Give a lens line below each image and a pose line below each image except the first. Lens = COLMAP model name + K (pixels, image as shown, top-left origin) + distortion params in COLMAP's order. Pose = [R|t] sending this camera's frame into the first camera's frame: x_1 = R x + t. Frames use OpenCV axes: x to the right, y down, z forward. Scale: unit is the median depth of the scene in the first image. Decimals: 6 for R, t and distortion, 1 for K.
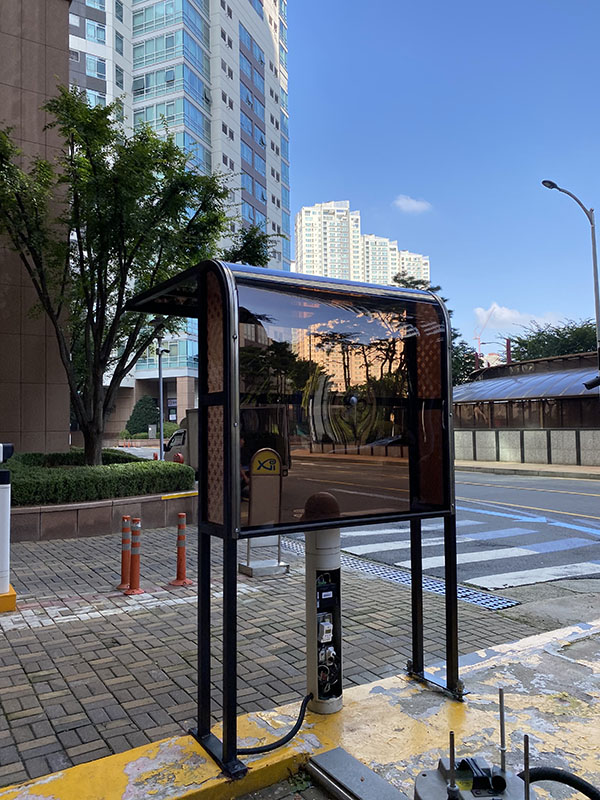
lens RADIAL K [[615.9, 0, 298.6], [0, 615.9, 399.2], [0, 0, 1]] dist [0.011151, -0.009013]
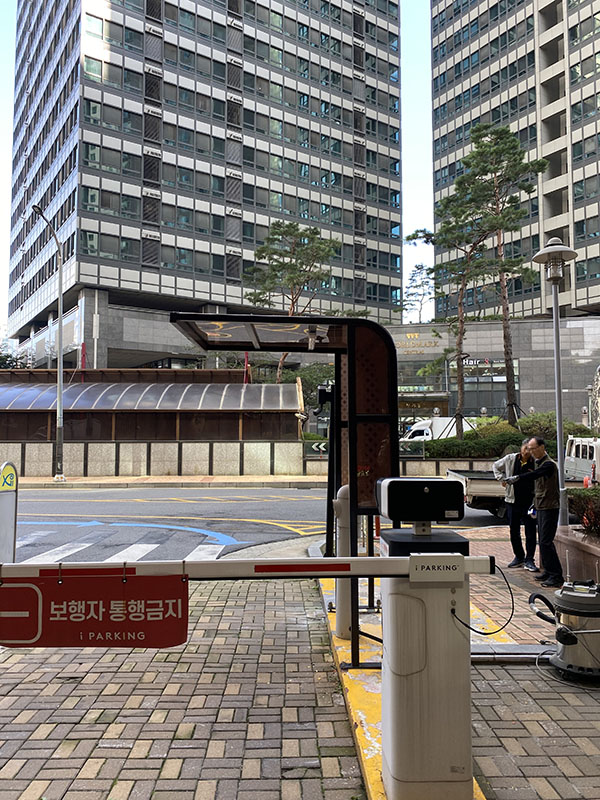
lens RADIAL K [[615.9, 0, 296.1], [0, 615.9, 401.3], [0, 0, 1]] dist [0.011151, -0.009013]
pose [[0.524923, 0.064633, 0.848692, -0.942245], [-0.049926, 0.997734, -0.045104, 0.017632], [-0.849684, -0.018696, 0.526960, 0.266910]]
